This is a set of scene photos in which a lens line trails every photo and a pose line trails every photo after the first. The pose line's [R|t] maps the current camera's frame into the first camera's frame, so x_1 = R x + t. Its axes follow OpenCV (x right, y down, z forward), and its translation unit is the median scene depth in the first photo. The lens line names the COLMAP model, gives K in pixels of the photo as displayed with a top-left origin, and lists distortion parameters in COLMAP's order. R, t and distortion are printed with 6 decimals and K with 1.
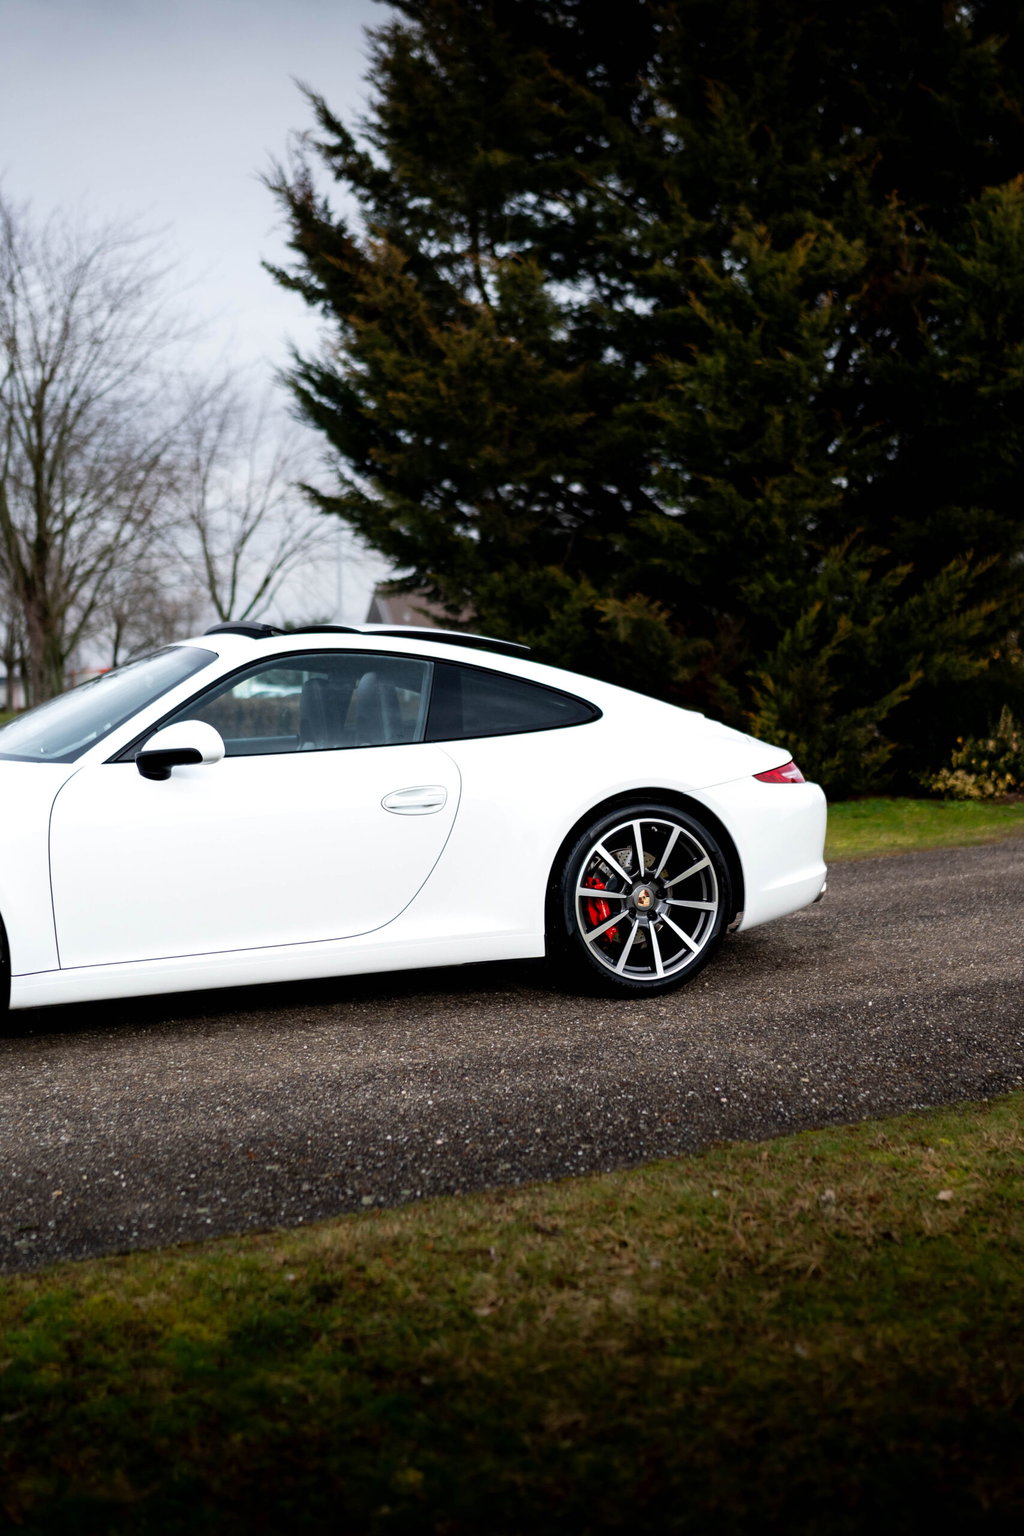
lens RADIAL K [[1645.1, 0, 585.6], [0, 1645.1, 713.6], [0, 0, 1]] dist [-0.001911, 0.003174]
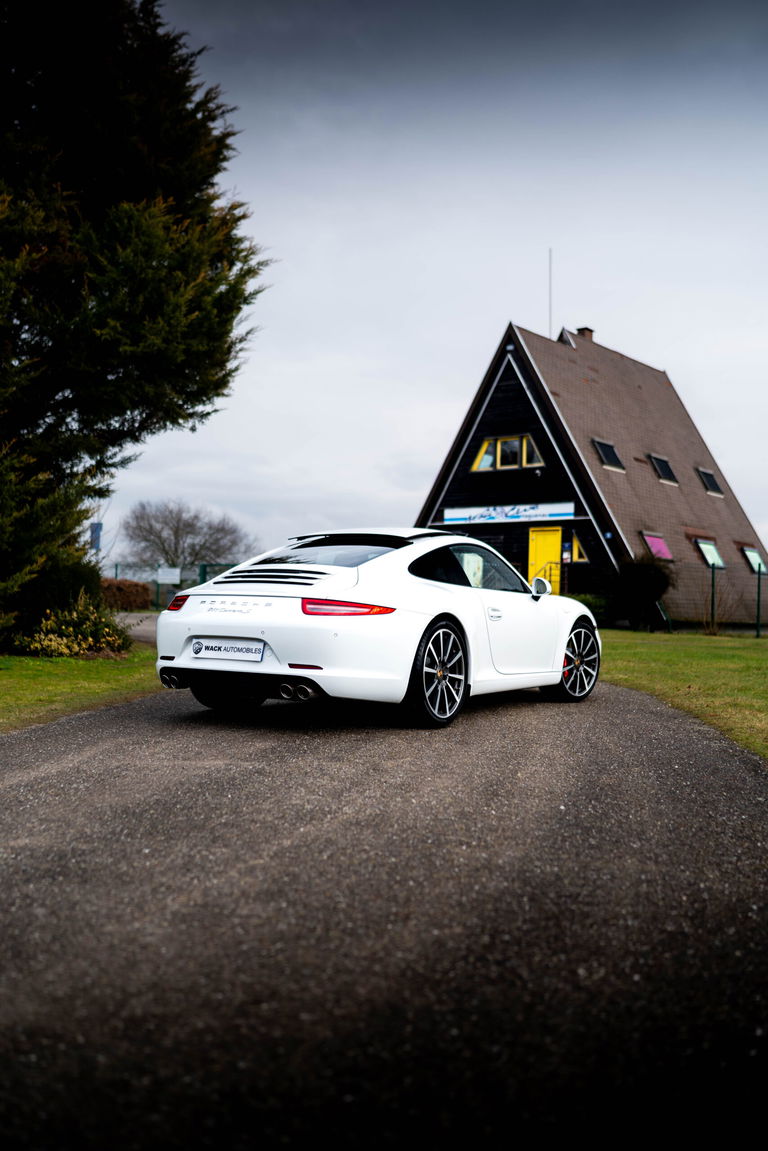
lens RADIAL K [[1065.9, 0, 384.0], [0, 1065.9, 575.5], [0, 0, 1]] dist [0.000682, -0.012570]
pose [[0.724487, 0.052478, 0.687288, -0.191295], [-0.030930, 0.998568, -0.043642, 0.019046], [-0.688594, 0.010361, 0.725073, 0.227150]]
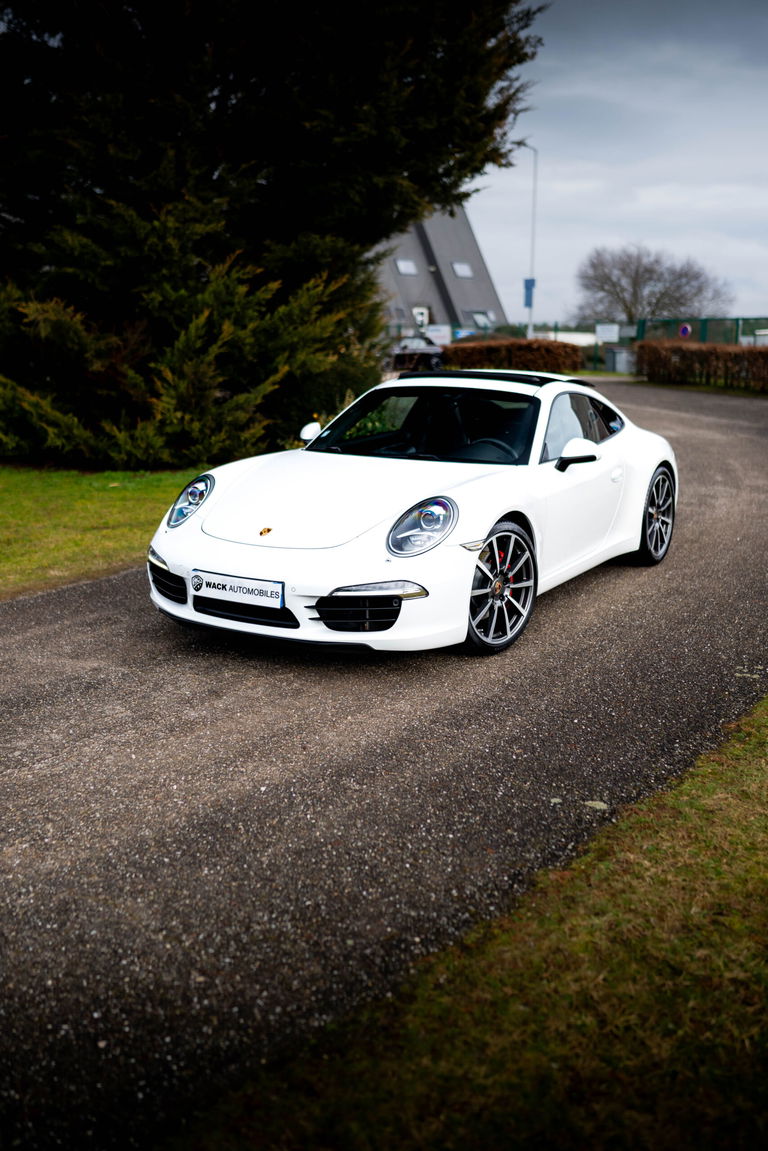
lens RADIAL K [[1097.0, 0, 384.0], [0, 1097.0, 575.5], [0, 0, 1]] dist [-0.003345, -0.000573]
pose [[0.956489, -0.042891, 0.288600, 0.023126], [-0.016670, 0.979487, 0.200818, -0.041865], [-0.291293, -0.196891, 0.936153, 0.152950]]
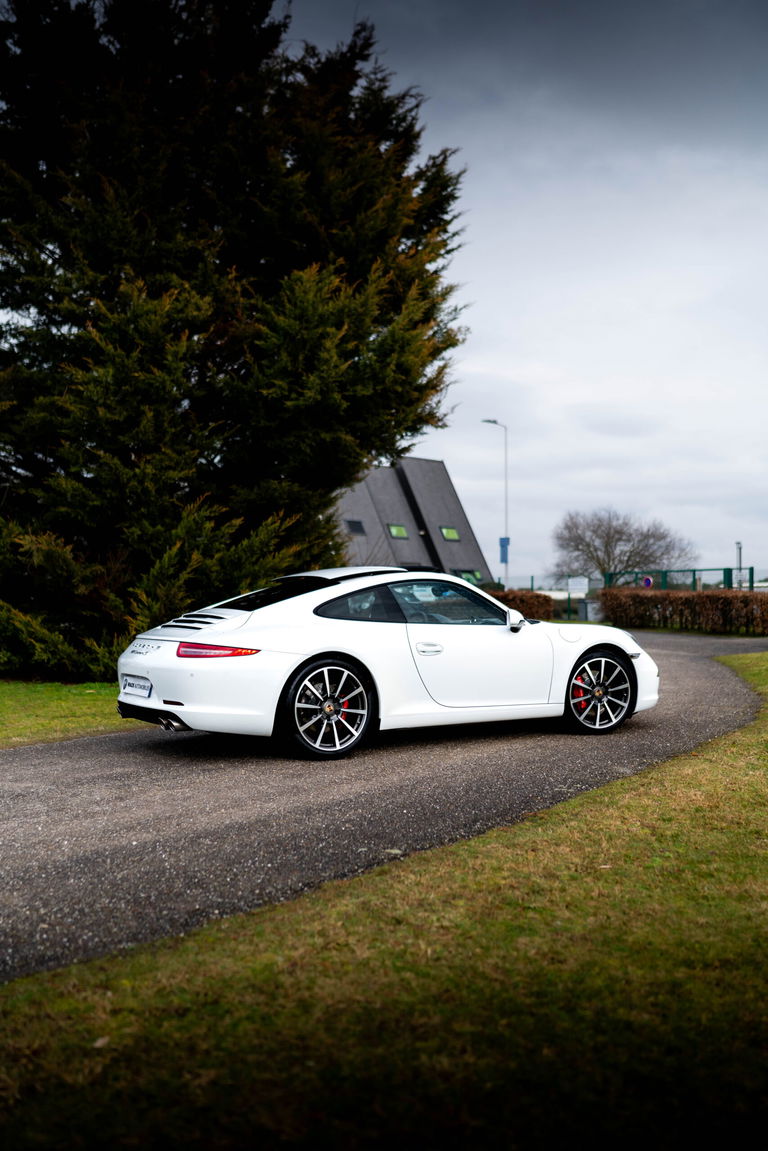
lens RADIAL K [[1065.9, 0, 384.0], [0, 1065.9, 575.5], [0, 0, 1]] dist [0.000682, -0.012570]
pose [[0.958207, 0.020354, 0.285352, 0.050371], [-0.010174, 0.999259, -0.037113, -0.004985], [-0.285896, 0.032659, 0.957704, 0.050869]]
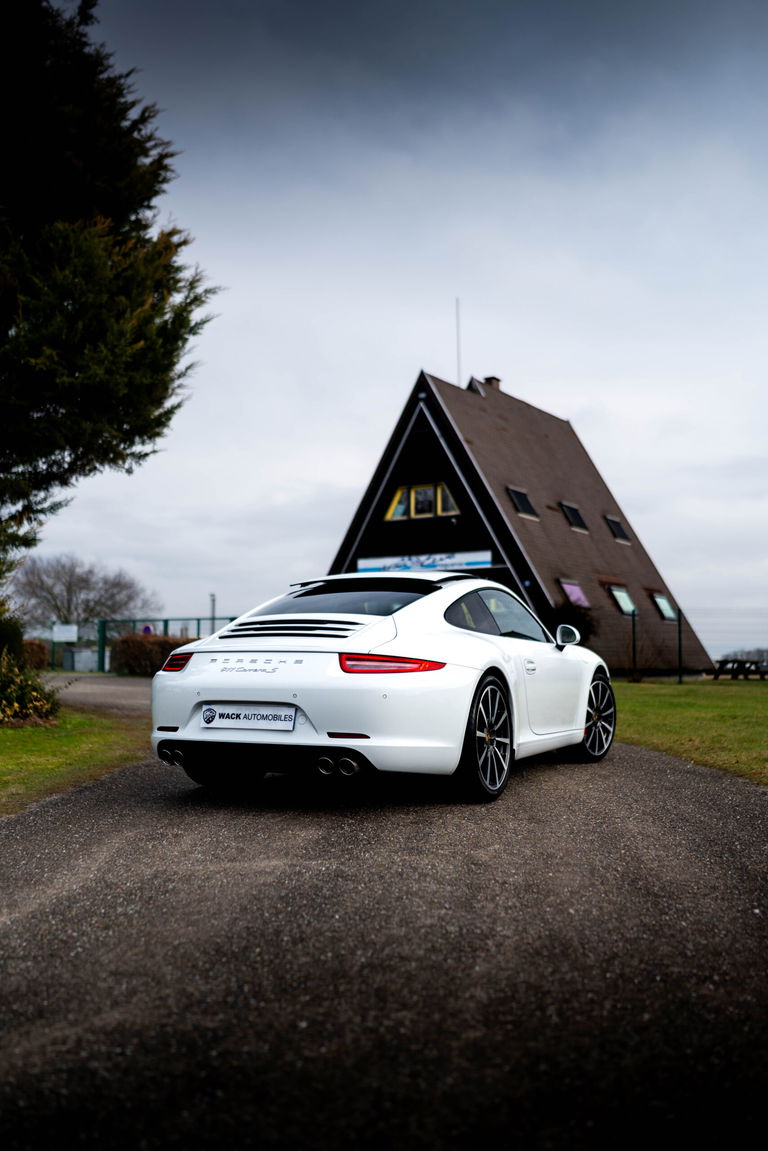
lens RADIAL K [[1065.9, 0, 384.0], [0, 1065.9, 575.5], [0, 0, 1]] dist [0.000682, -0.012570]
pose [[0.649404, 0.076915, 0.756544, -0.183872], [-0.007265, 0.995454, -0.094968, 0.018334], [-0.760409, 0.056176, 0.647010, 0.323324]]
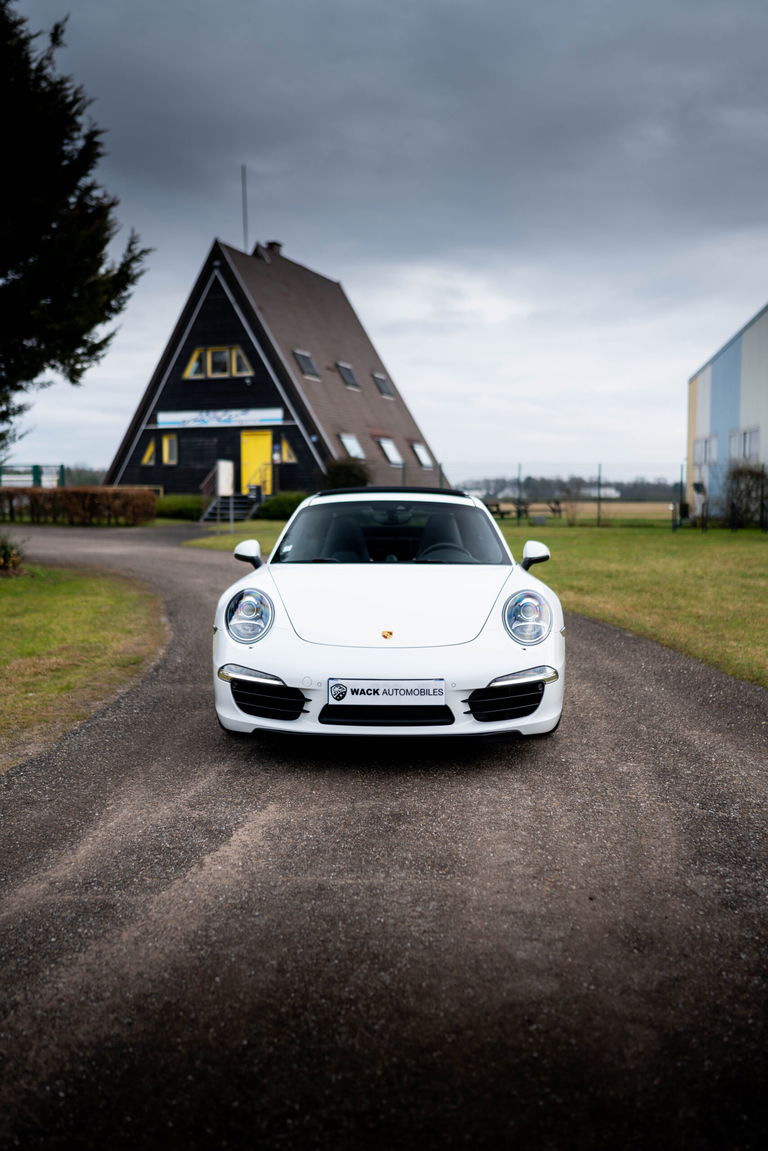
lens RADIAL K [[1068.8, 0, 384.0], [0, 1068.8, 575.5], [0, 0, 1]] dist [0.005030, -0.014106]
pose [[0.446712, -0.057560, 0.892824, -0.581405], [0.000970, 0.997959, 0.063853, -0.015038], [-0.894677, -0.027658, 0.445856, 0.215151]]
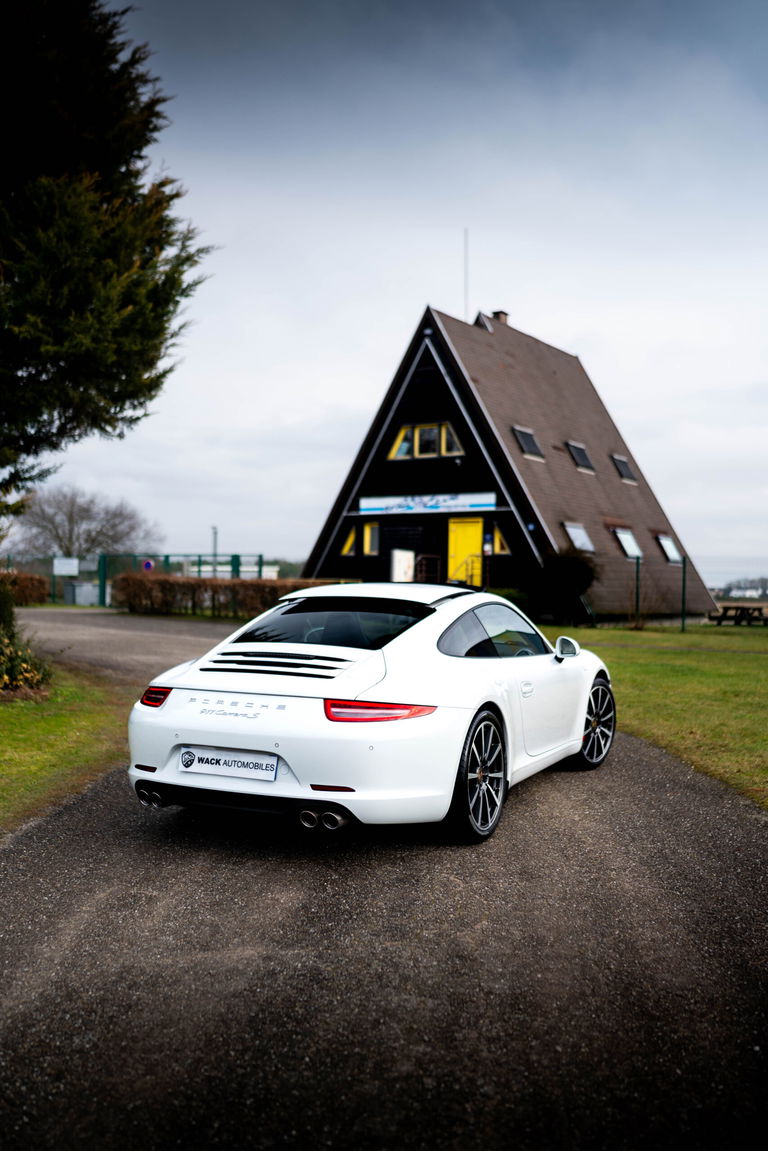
lens RADIAL K [[1065.9, 0, 384.0], [0, 1065.9, 575.5], [0, 0, 1]] dist [0.000682, -0.012570]
pose [[0.651854, 0.030234, 0.757742, -0.164981], [-0.020157, 0.999543, -0.022541, -0.025575], [-0.758077, -0.000581, 0.652165, 0.333019]]
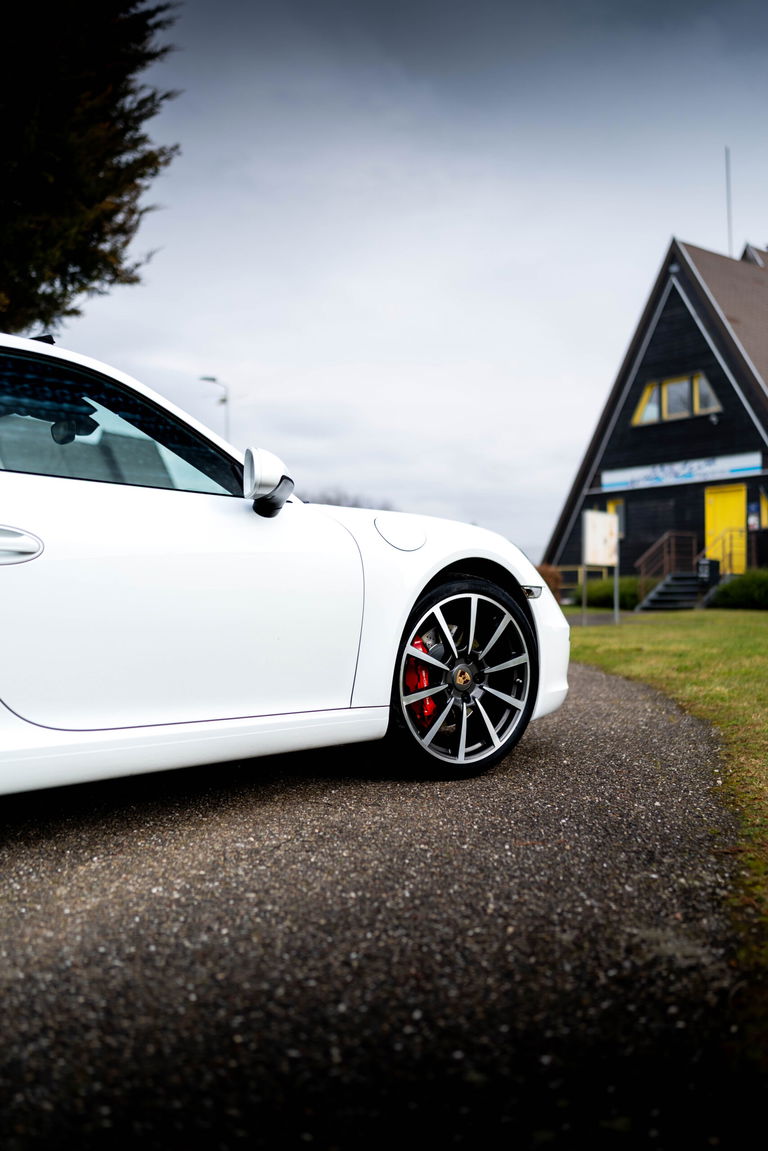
lens RADIAL K [[1065.9, 0, 384.0], [0, 1065.9, 575.5], [0, 0, 1]] dist [0.000682, -0.012570]
pose [[0.851946, 0.020737, 0.523220, 0.201521], [-0.002792, 0.999381, -0.035064, 0.024252], [-0.523623, 0.028412, 0.851476, 0.412054]]
